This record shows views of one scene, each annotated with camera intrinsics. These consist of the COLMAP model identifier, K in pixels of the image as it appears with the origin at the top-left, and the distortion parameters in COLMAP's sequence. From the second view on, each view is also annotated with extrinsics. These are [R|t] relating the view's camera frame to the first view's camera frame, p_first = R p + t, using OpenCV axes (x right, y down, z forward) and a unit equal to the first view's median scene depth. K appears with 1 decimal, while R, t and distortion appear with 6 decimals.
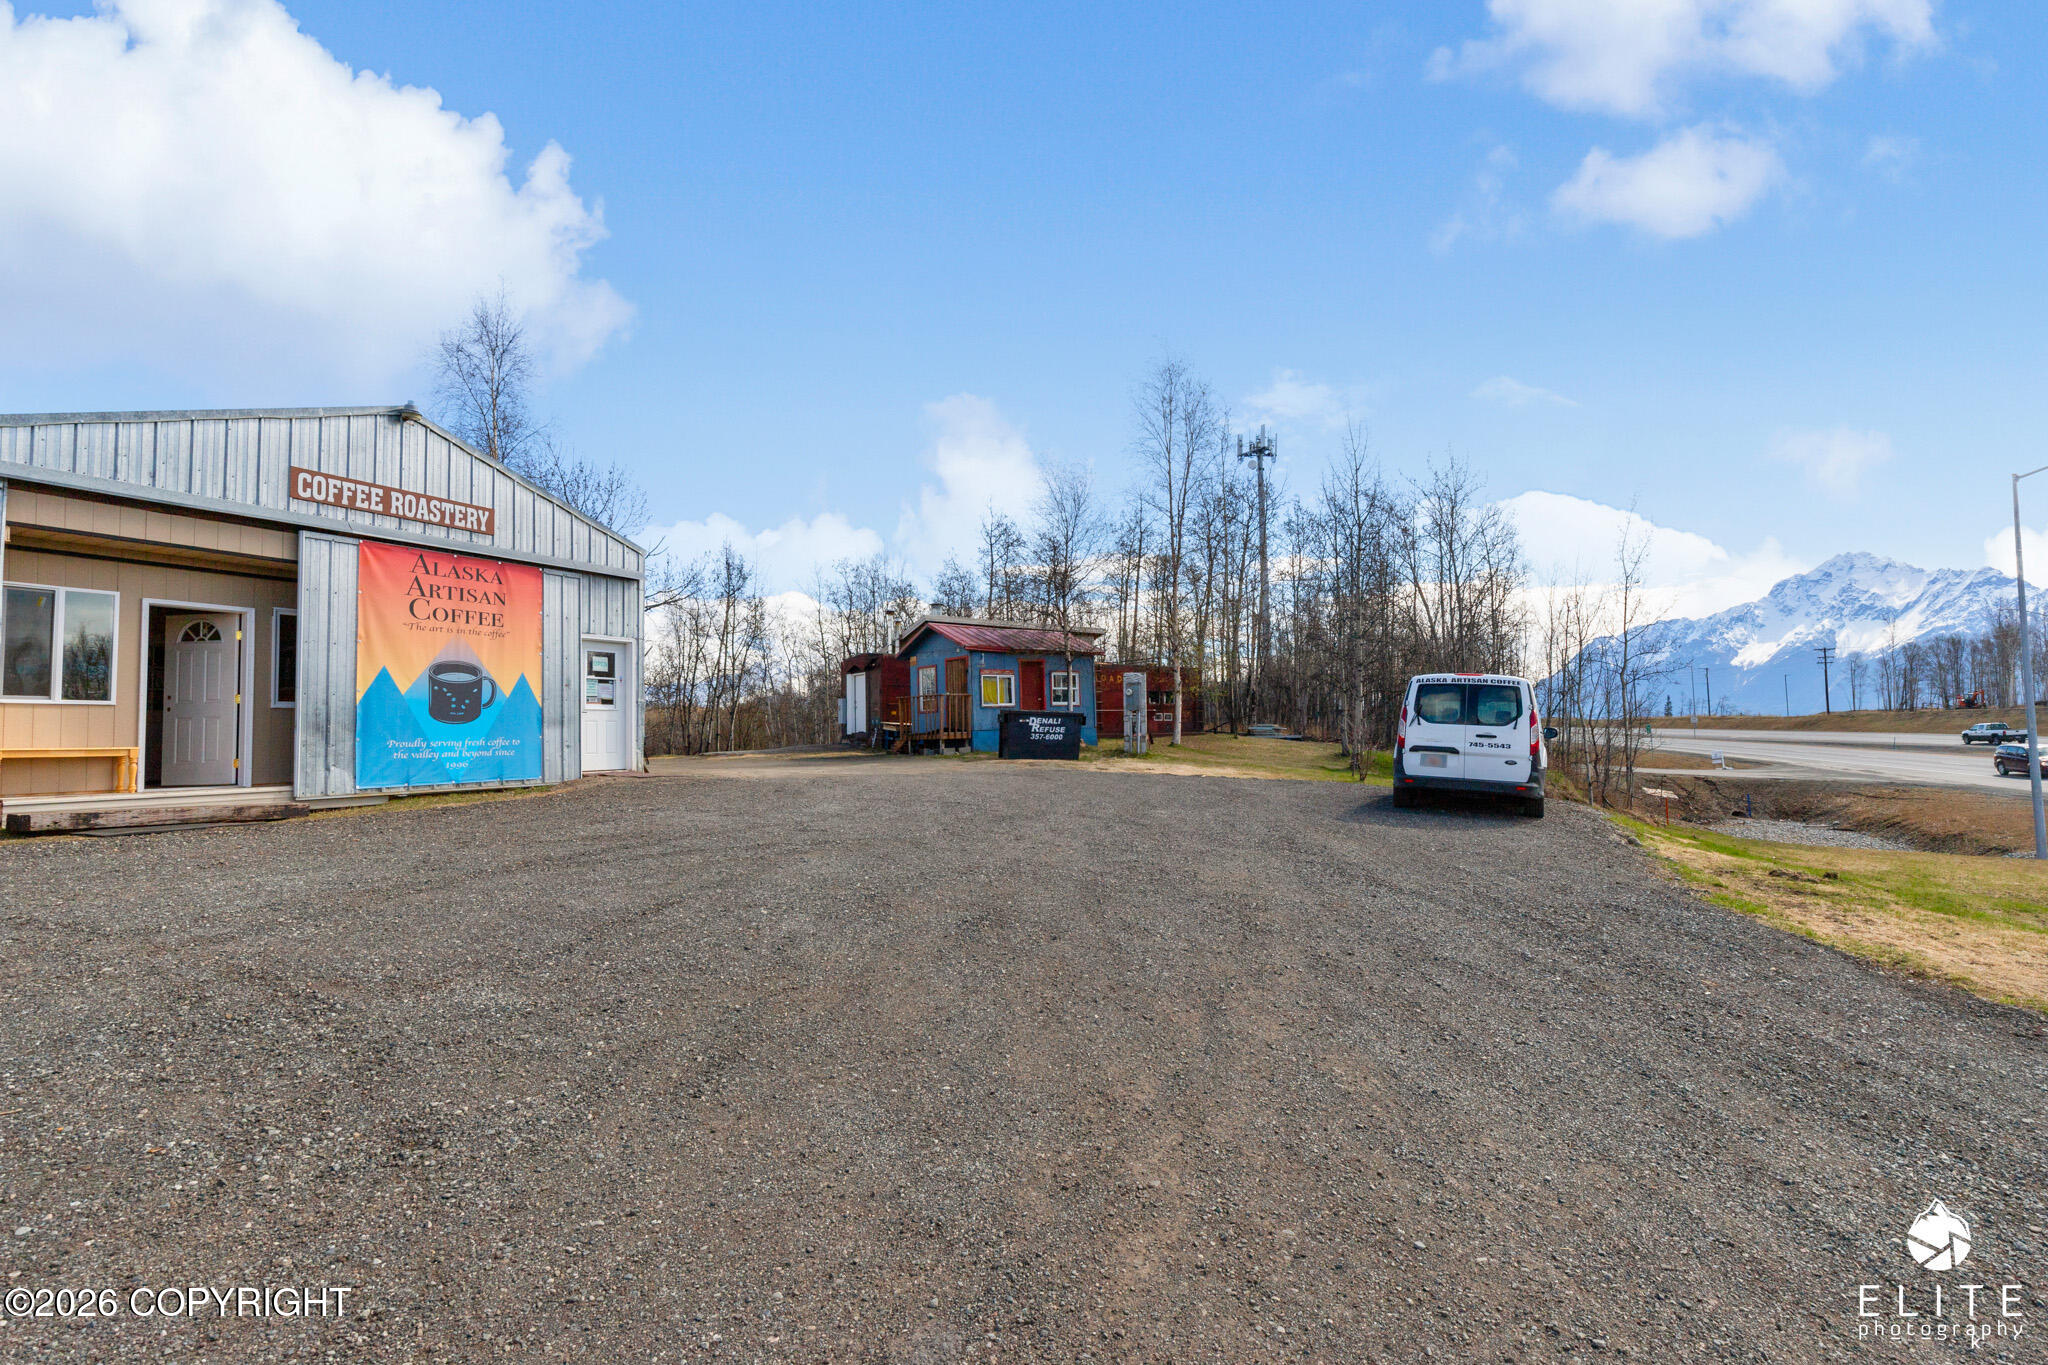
lens RADIAL K [[960.0, 0, 1033.8], [0, 960.0, 692.4], [0, 0, 1]] dist [0.003807, -0.000655]
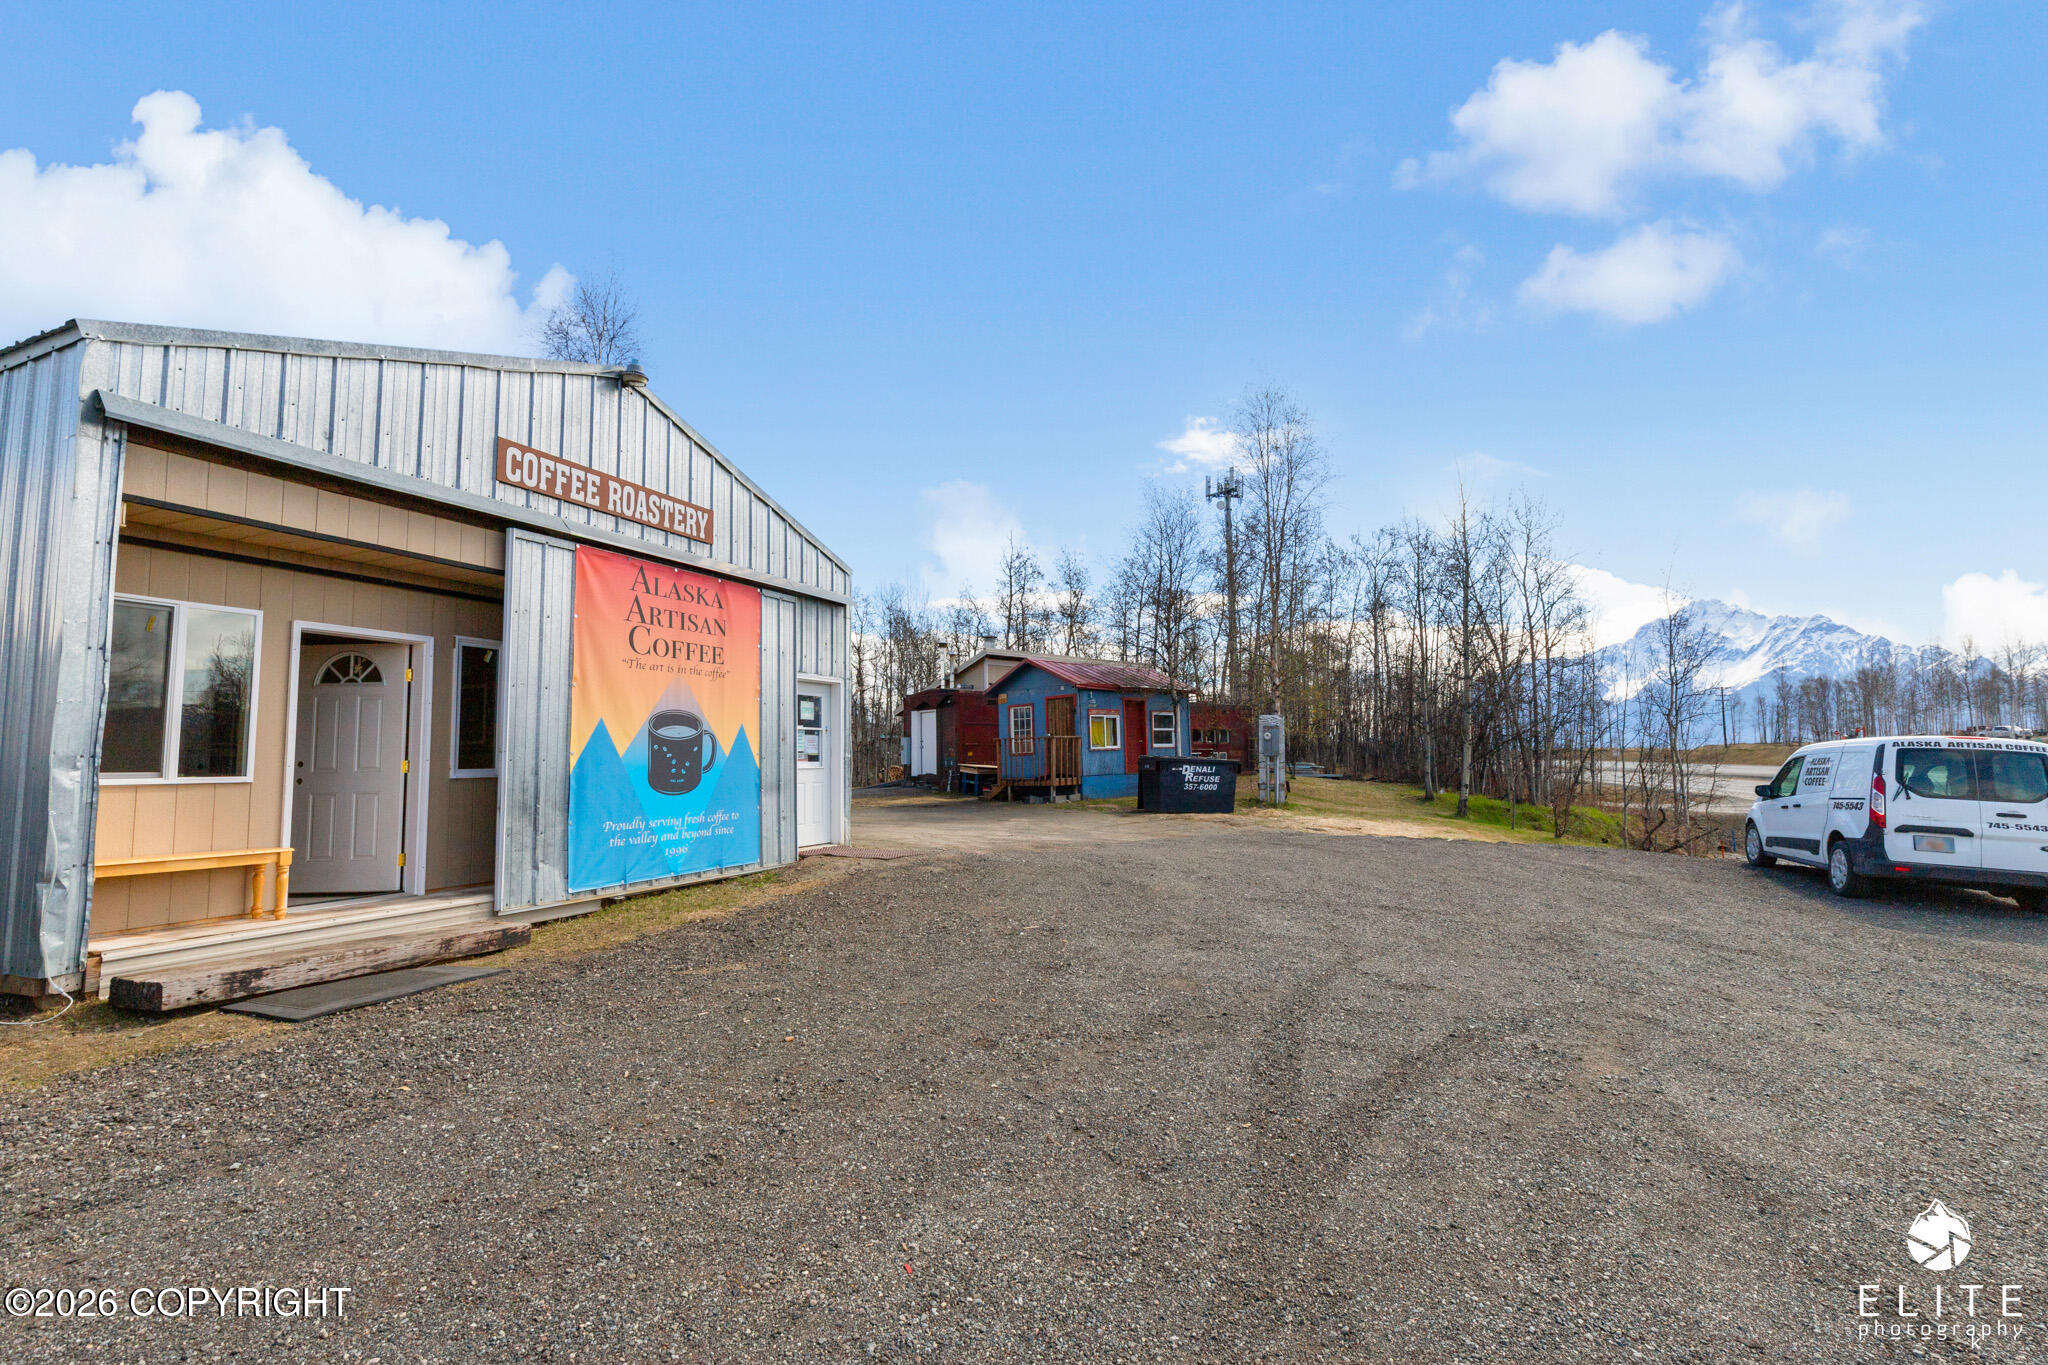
lens RADIAL K [[921.8, 0, 1033.0], [0, 921.8, 693.2], [0, 0, 1]] dist [0.002876, -0.000744]
pose [[0.997313, 0.008974, 0.072708, -0.381868], [-0.006767, 0.999511, -0.030532, -0.026127], [-0.072946, 0.029958, 0.996886, 0.269988]]
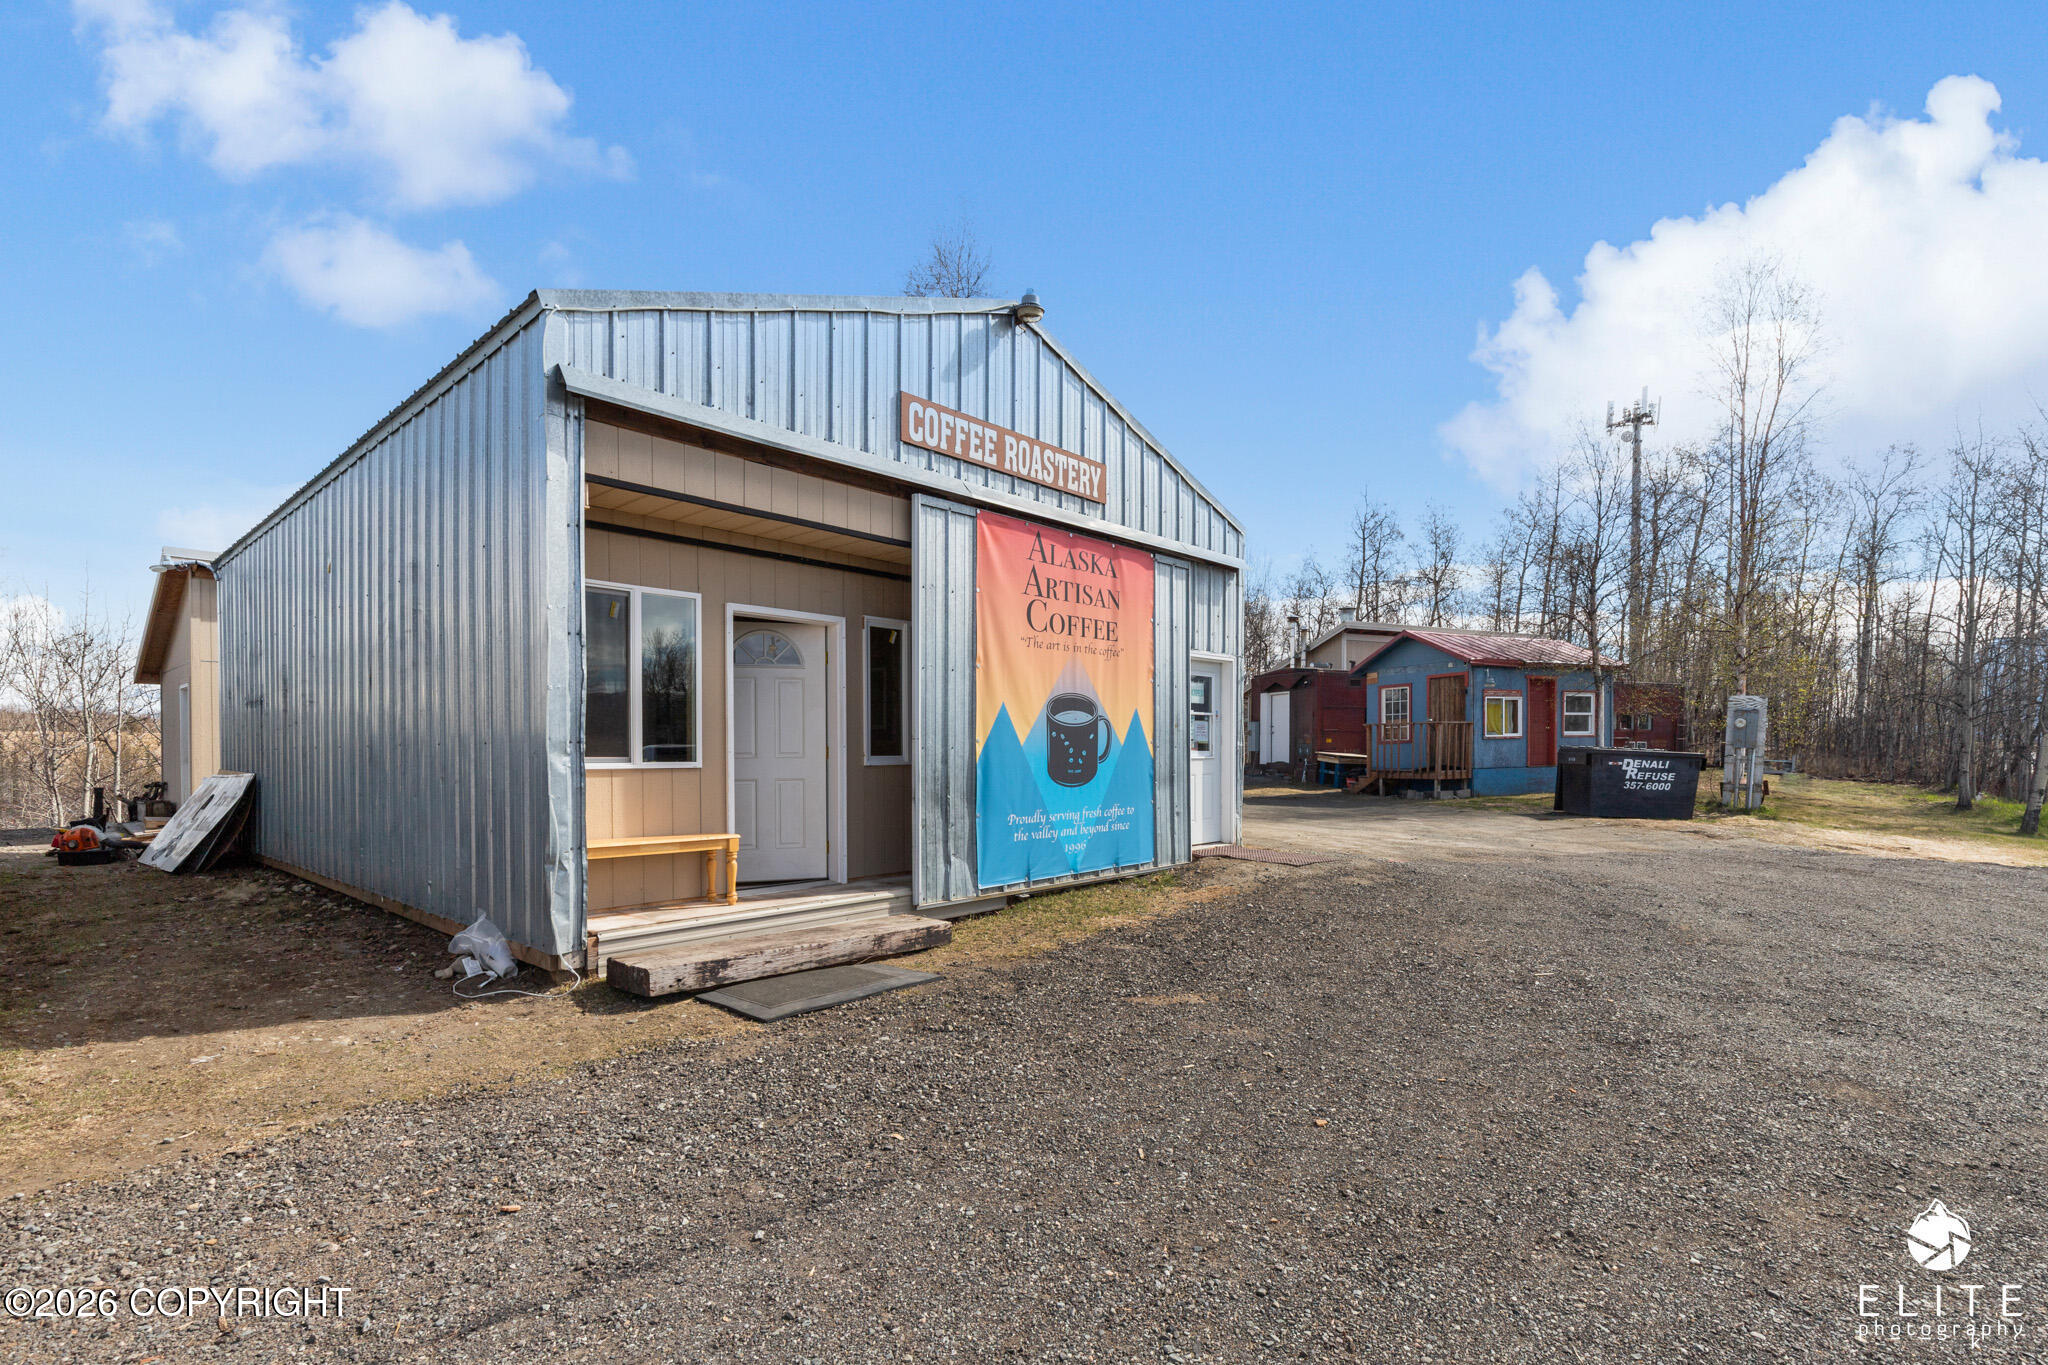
lens RADIAL K [[951.3, 0, 1031.7], [0, 951.3, 781.0], [0, 0, 1]] dist [0.001521, -0.000260]
pose [[0.966270, 0.026479, -0.256168, -0.462494], [-0.005303, 0.996535, 0.083002, -0.026983], [0.257478, -0.078844, 0.963062, 0.350543]]
